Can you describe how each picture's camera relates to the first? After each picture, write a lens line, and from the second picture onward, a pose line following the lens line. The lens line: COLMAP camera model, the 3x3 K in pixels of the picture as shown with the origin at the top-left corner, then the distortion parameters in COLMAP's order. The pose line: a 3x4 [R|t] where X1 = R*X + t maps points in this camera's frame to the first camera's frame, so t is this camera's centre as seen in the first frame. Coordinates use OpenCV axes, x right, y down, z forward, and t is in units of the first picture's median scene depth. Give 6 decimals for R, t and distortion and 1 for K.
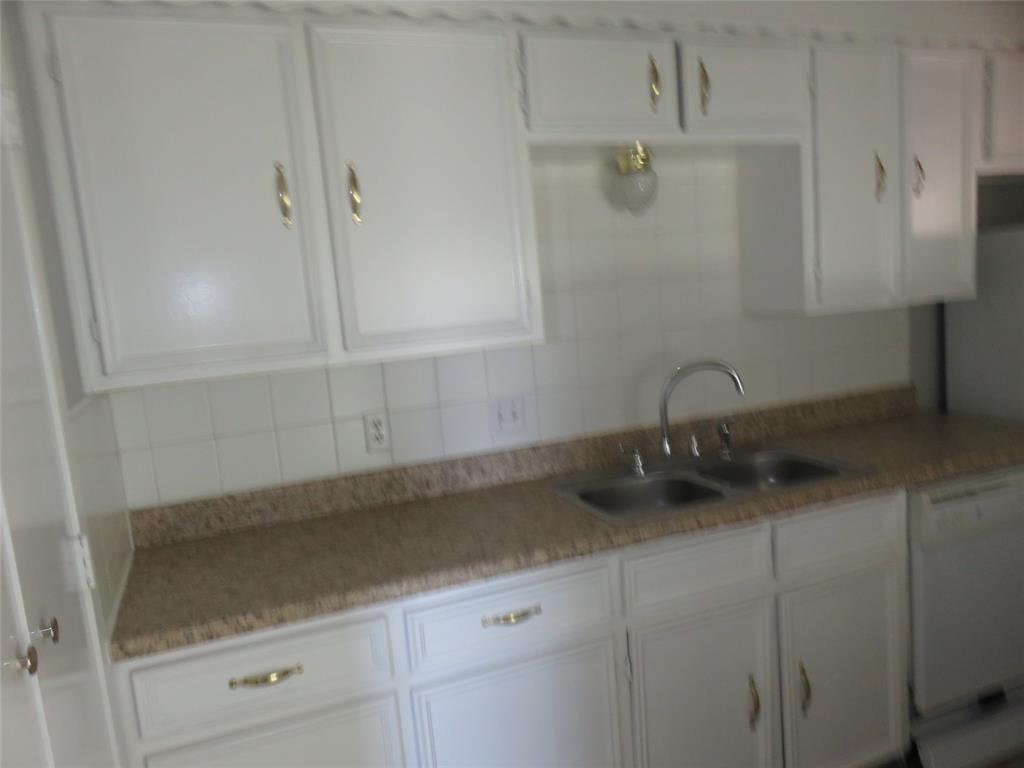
lens RADIAL K [[766.5, 0, 512.0], [0, 766.5, 384.0], [0, 0, 1]] dist [0.010018, -0.009311]
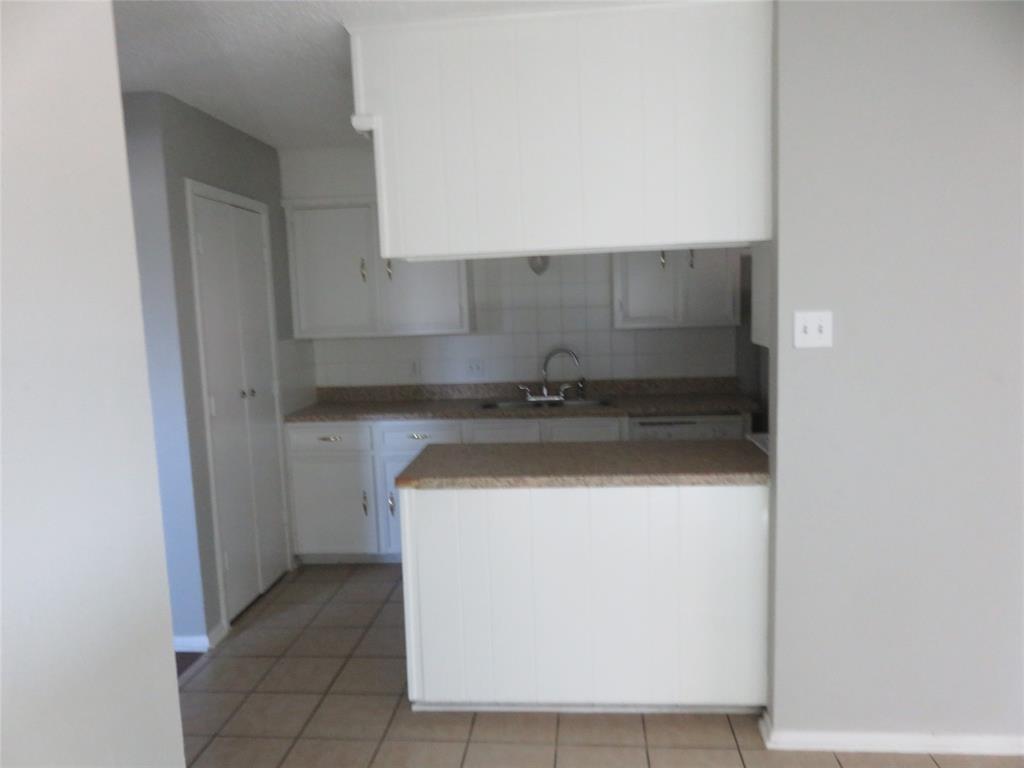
lens RADIAL K [[766.5, 0, 512.0], [0, 766.5, 384.0], [0, 0, 1]] dist [0.010018, -0.009311]
pose [[0.896901, 0.092591, -0.432429, 1.060764], [-0.090196, 0.995582, 0.026096, 0.023587], [0.432935, 0.015597, 0.901290, -0.914188]]
